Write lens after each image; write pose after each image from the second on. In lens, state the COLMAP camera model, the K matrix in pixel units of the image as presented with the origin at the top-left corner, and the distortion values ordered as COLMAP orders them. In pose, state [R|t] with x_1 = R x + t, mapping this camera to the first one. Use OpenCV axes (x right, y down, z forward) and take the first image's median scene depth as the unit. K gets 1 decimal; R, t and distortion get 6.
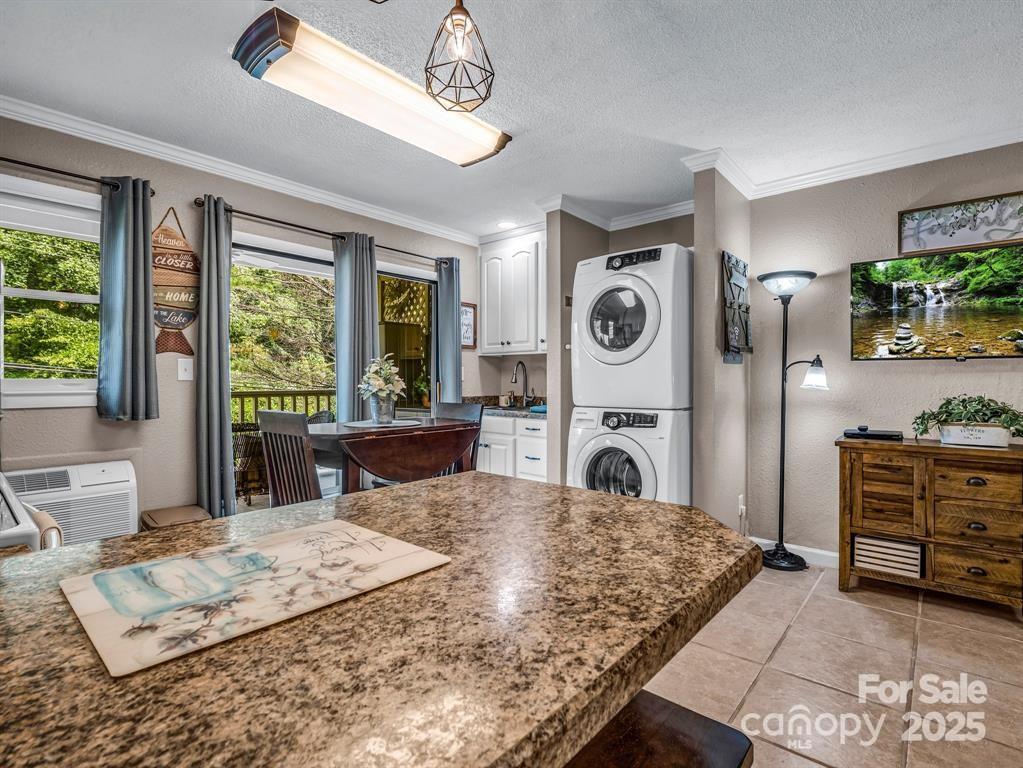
lens RADIAL K [[491.2, 0, 511.5], [0, 491.2, 384.0], [0, 0, 1]] dist [-0.013475, 0.000054]
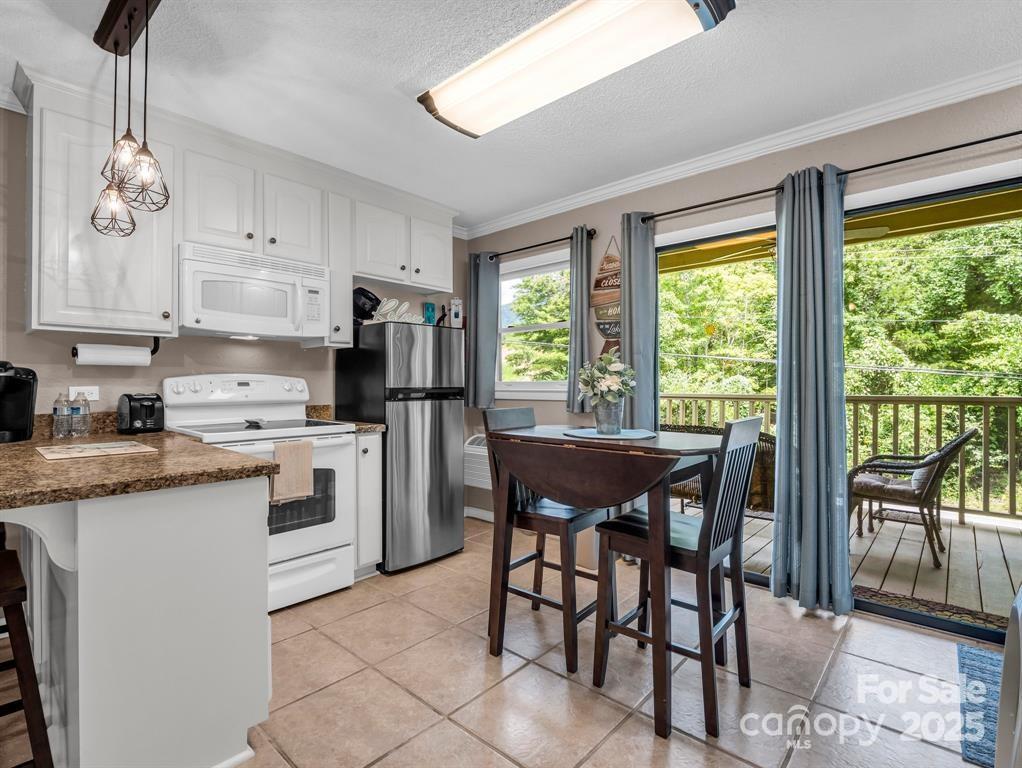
lens RADIAL K [[500.9, 0, 511.0], [0, 500.9, 384.0], [0, 0, 1]] dist [-0.018016, -0.000130]
pose [[-0.026556, 0.002280, -0.999645, 0.551948], [-0.008808, 0.999958, 0.002515, -0.004629], [0.999609, 0.008871, -0.026535, 0.834428]]
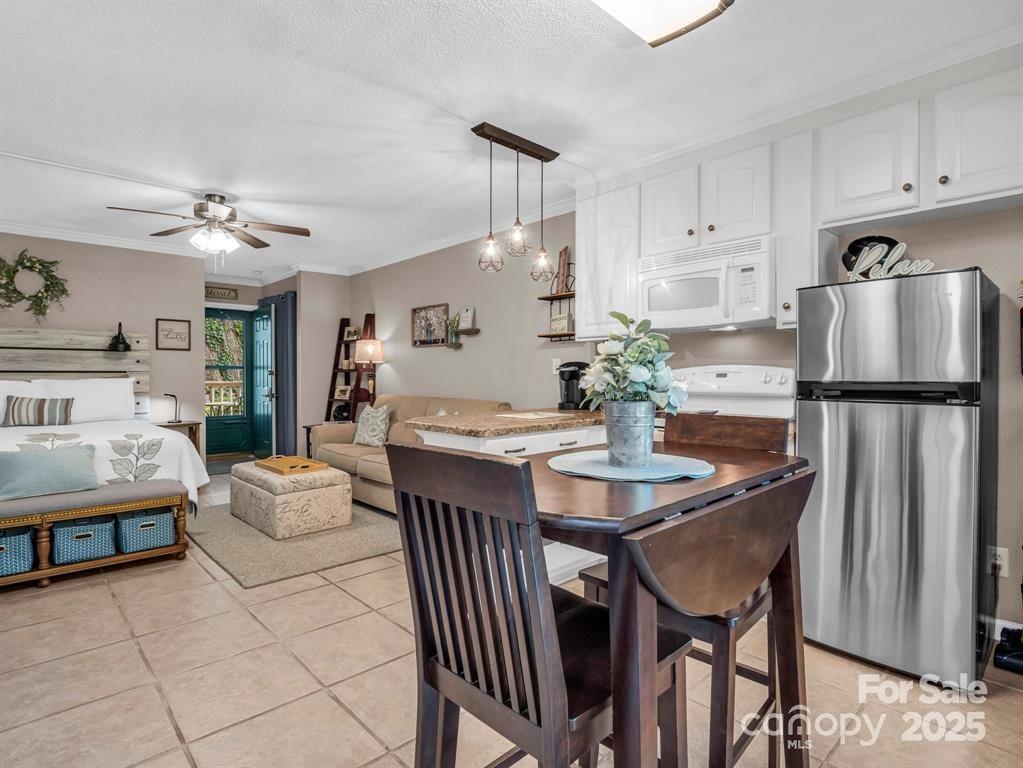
lens RADIAL K [[548.1, 0, 511.5], [0, 548.1, 384.0], [0, 0, 1]] dist [-0.014301, 0.000025]
pose [[-0.991886, -0.000053, 0.127131, -0.260829], [0.003333, 0.999645, 0.026423, -0.011298], [-0.127087, 0.026632, -0.991534, 1.505578]]
